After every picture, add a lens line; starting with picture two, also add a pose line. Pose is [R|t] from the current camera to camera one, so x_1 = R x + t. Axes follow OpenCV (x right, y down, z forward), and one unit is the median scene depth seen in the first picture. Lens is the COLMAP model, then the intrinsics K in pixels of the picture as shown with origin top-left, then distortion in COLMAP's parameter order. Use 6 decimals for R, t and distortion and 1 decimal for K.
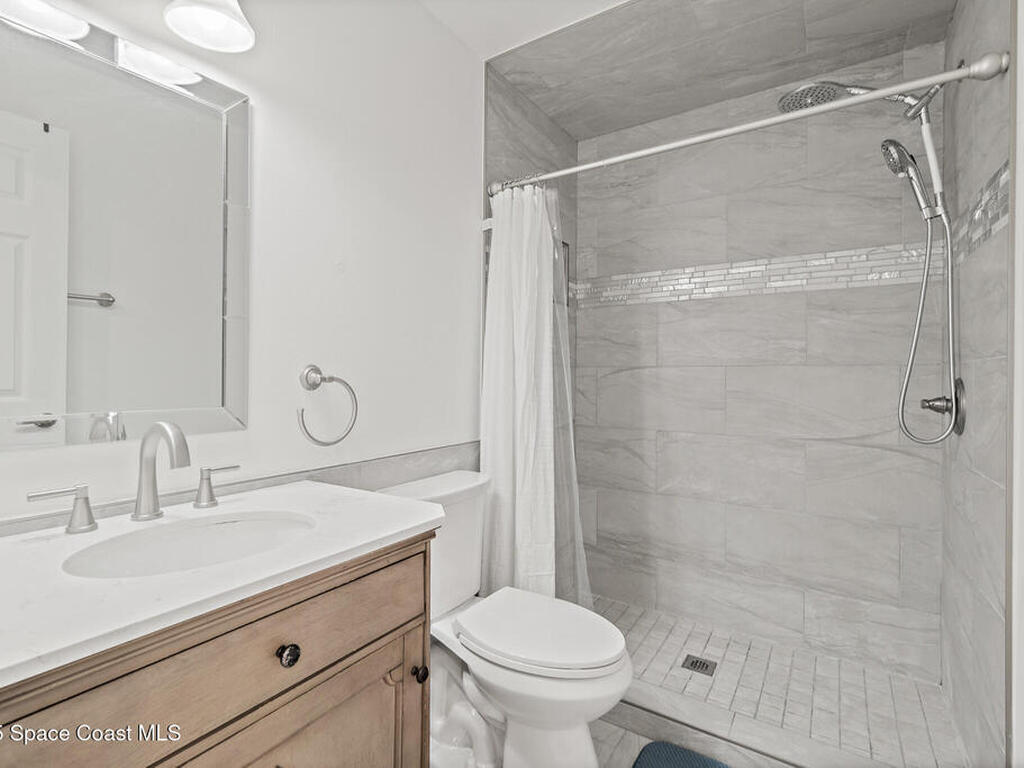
lens RADIAL K [[496.7, 0, 501.7], [0, 496.7, 379.6], [0, 0, 1]] dist [-0.008735, -0.000176]
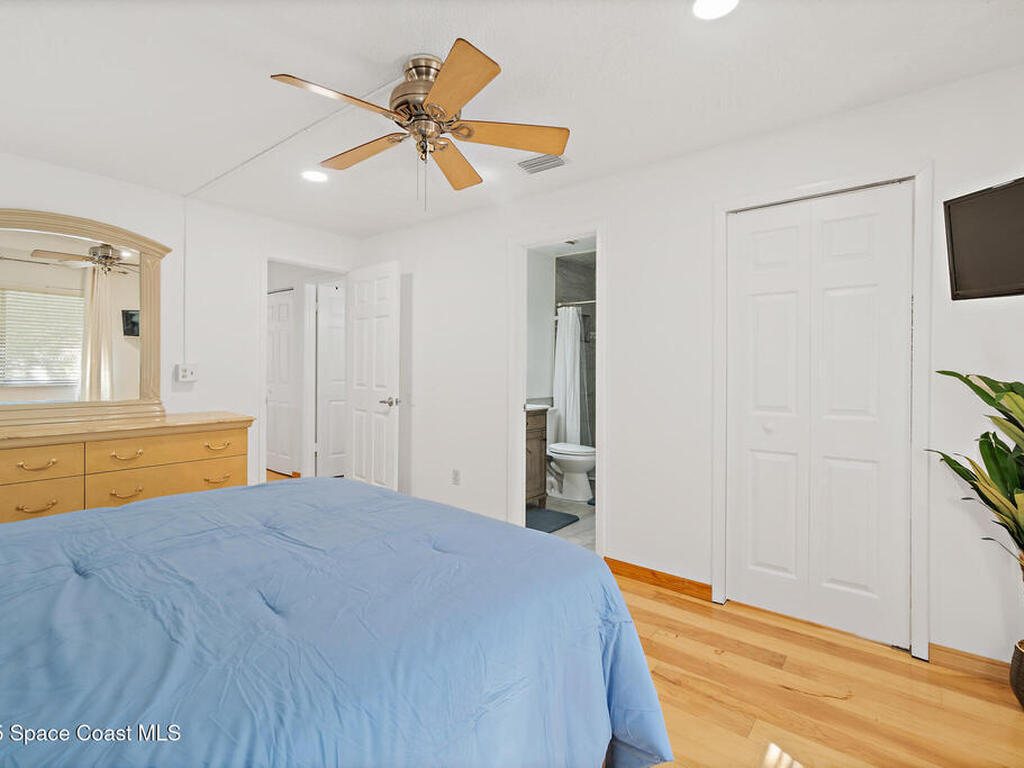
lens RADIAL K [[496.7, 0, 501.7], [0, 496.7, 379.6], [0, 0, 1]] dist [-0.008735, -0.000176]
pose [[0.994047, 0.000370, -0.108952, -0.030587], [0.002074, 0.999749, 0.022320, -0.035450], [0.108933, -0.022413, 0.993796, -1.841312]]
